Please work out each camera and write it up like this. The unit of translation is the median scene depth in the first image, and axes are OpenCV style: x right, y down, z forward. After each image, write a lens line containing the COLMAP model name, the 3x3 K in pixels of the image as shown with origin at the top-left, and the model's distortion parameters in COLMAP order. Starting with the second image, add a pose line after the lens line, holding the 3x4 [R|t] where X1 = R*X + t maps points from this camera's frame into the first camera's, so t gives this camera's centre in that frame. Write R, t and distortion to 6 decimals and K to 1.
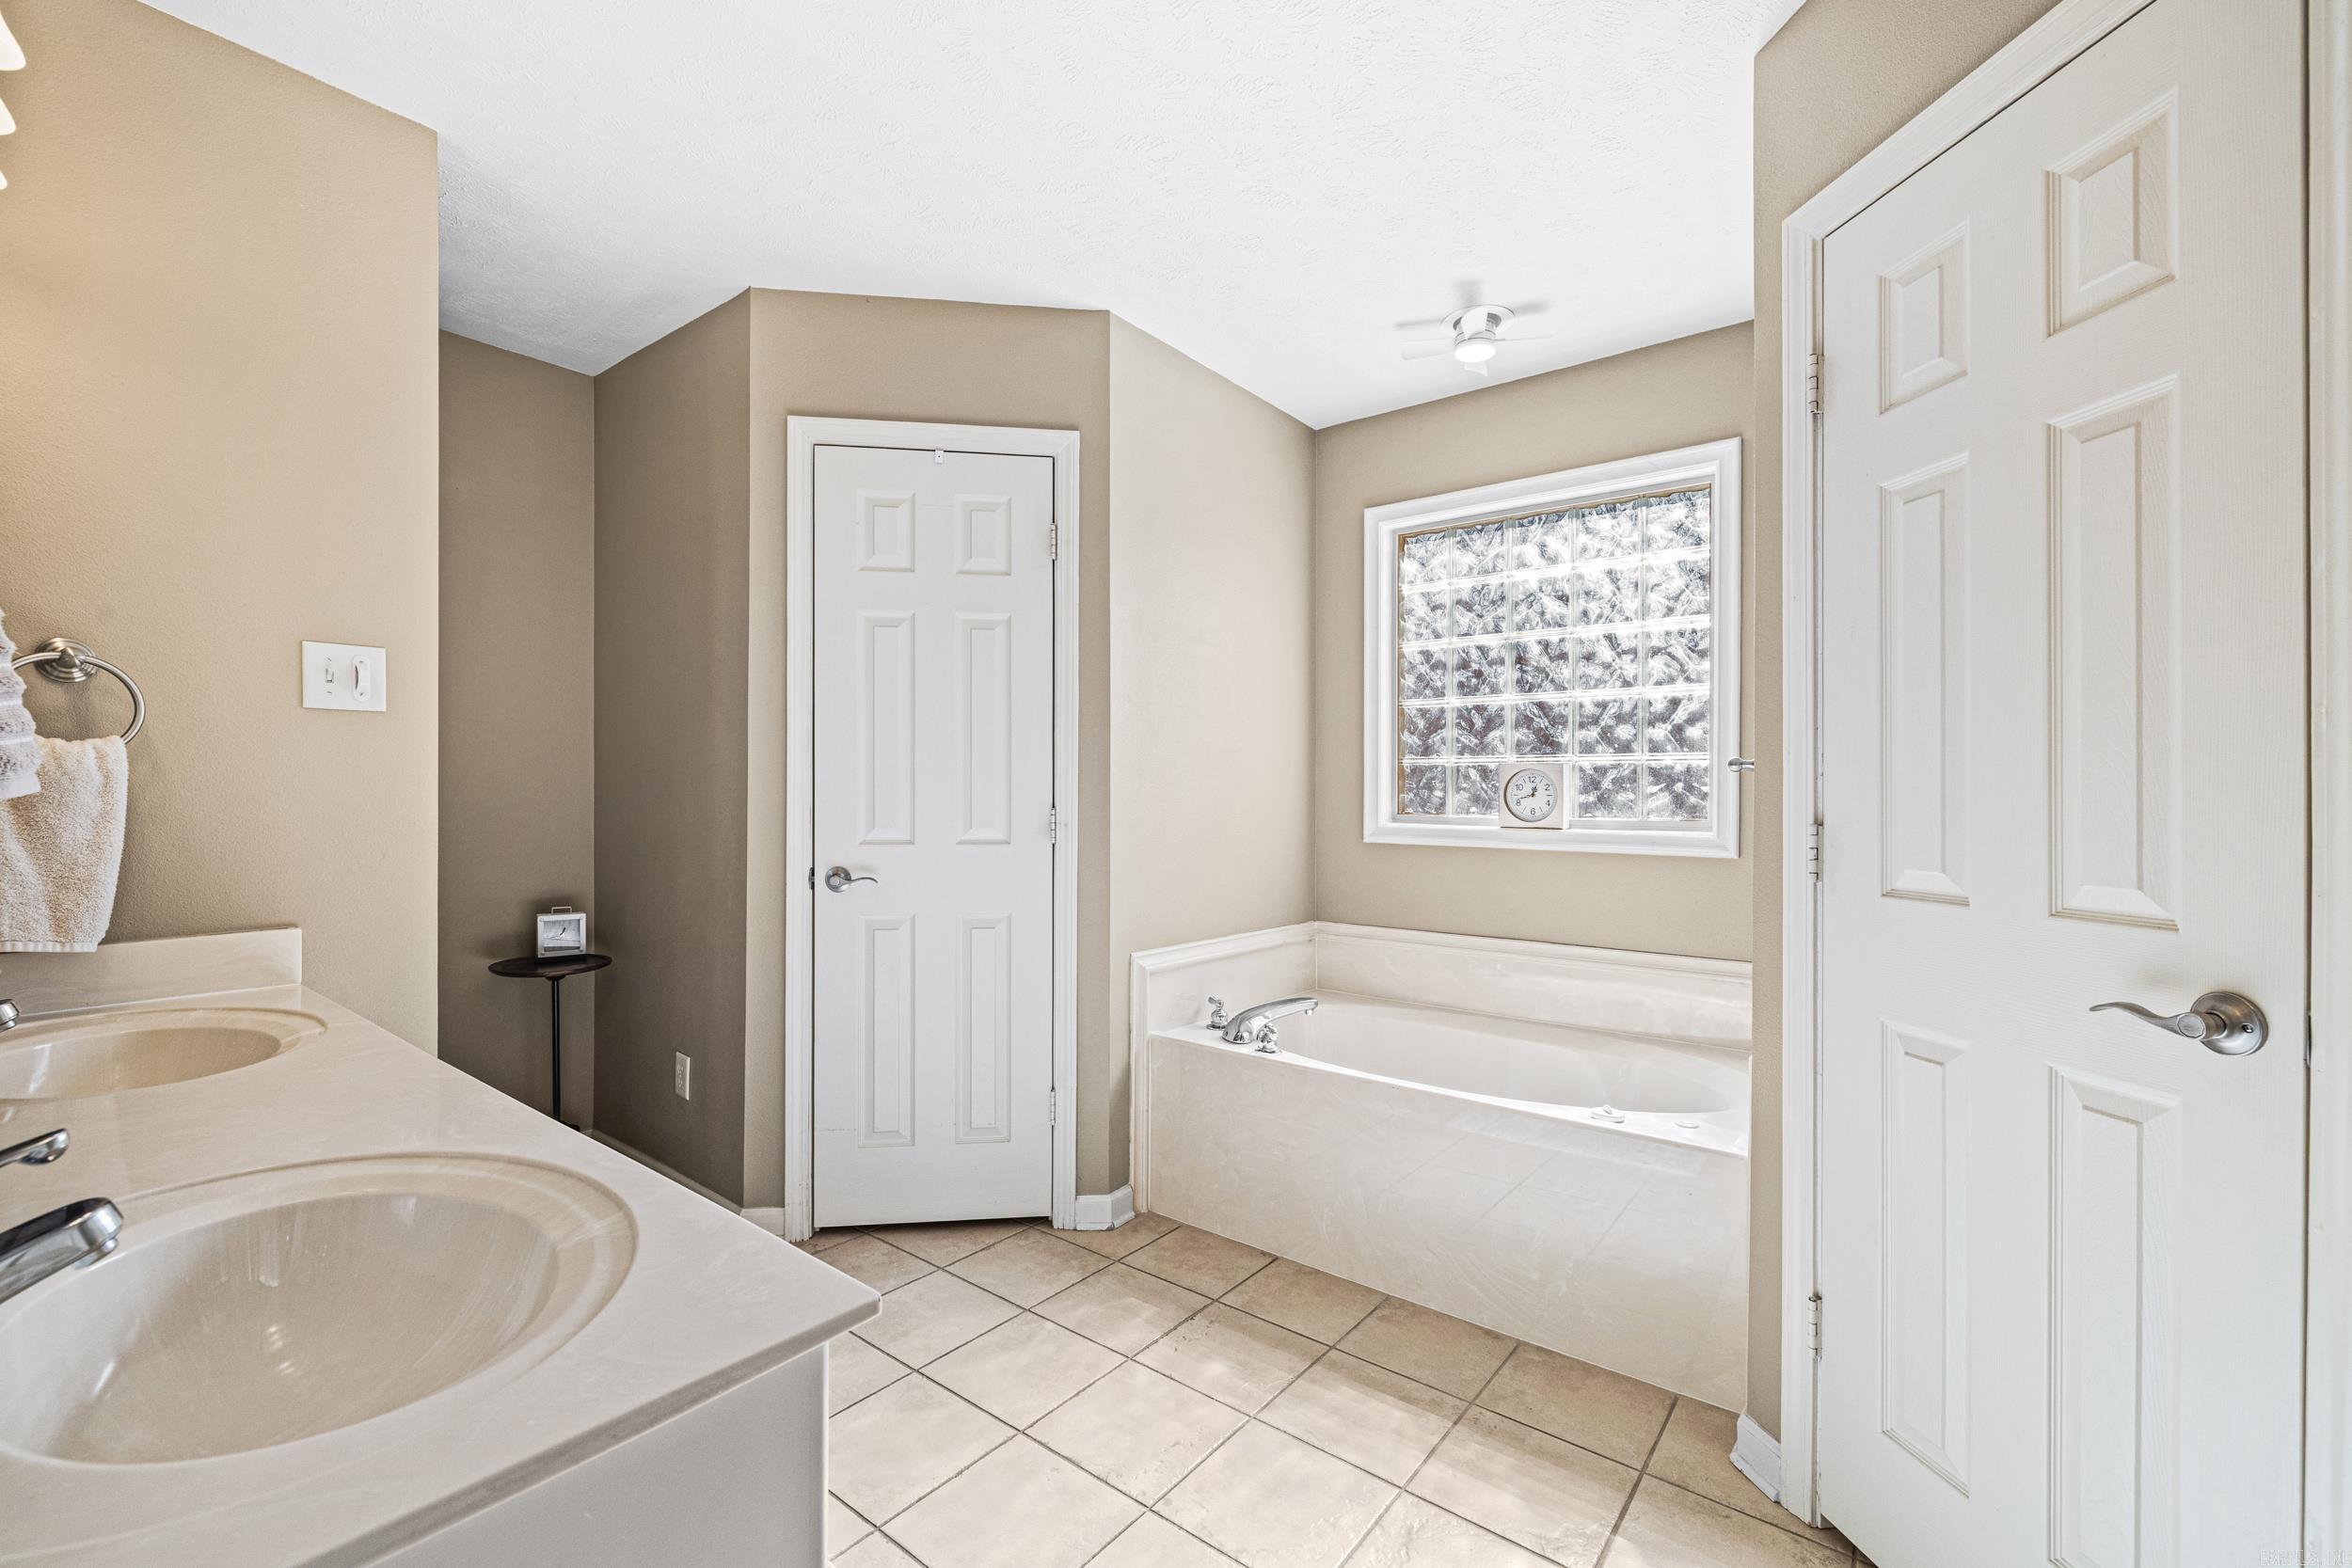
lens RADIAL K [[982.4, 0, 1161.8], [0, 982.4, 786.0], [0, 0, 1]] dist [-0.003165, 0.000054]
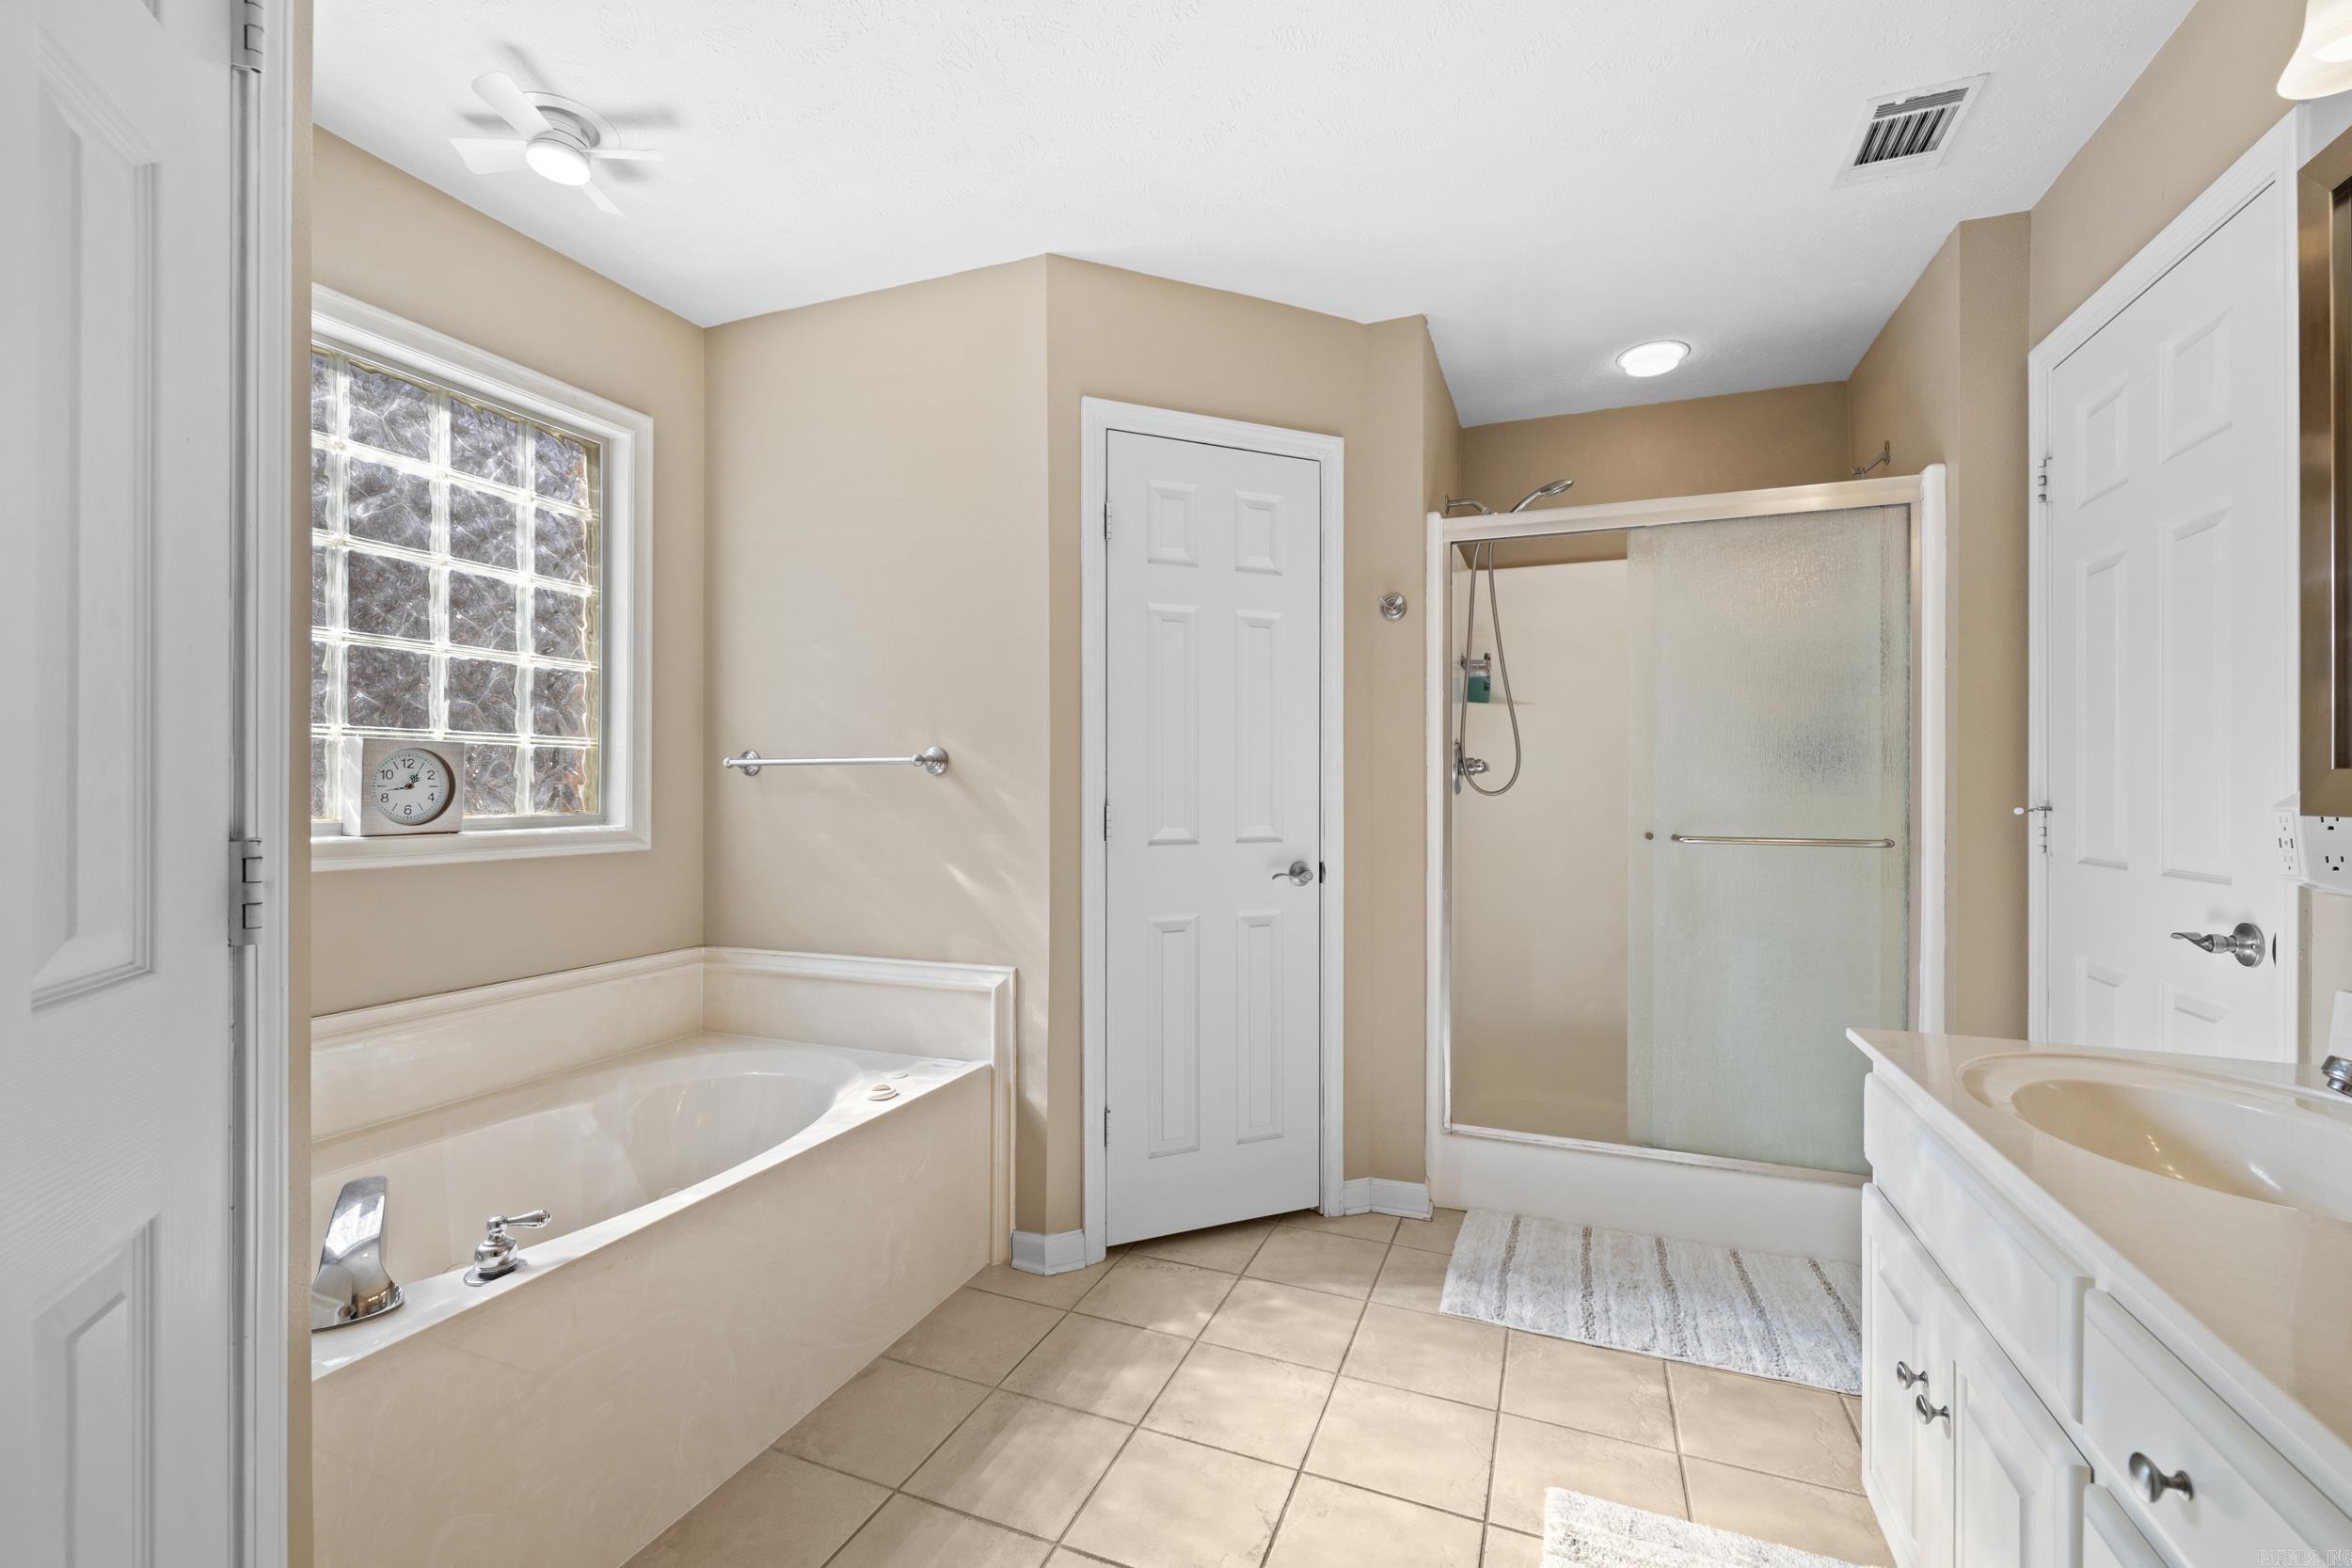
lens RADIAL K [[982.4, 0, 1164.1], [0, 982.4, 777.6], [0, 0, 1]] dist [-0.003165, 0.000054]
pose [[-0.278807, -0.004160, 0.960338, -0.682682], [-0.013820, 0.999904, 0.000319, -0.007249], [-0.960248, -0.013182, -0.278838, 1.083774]]
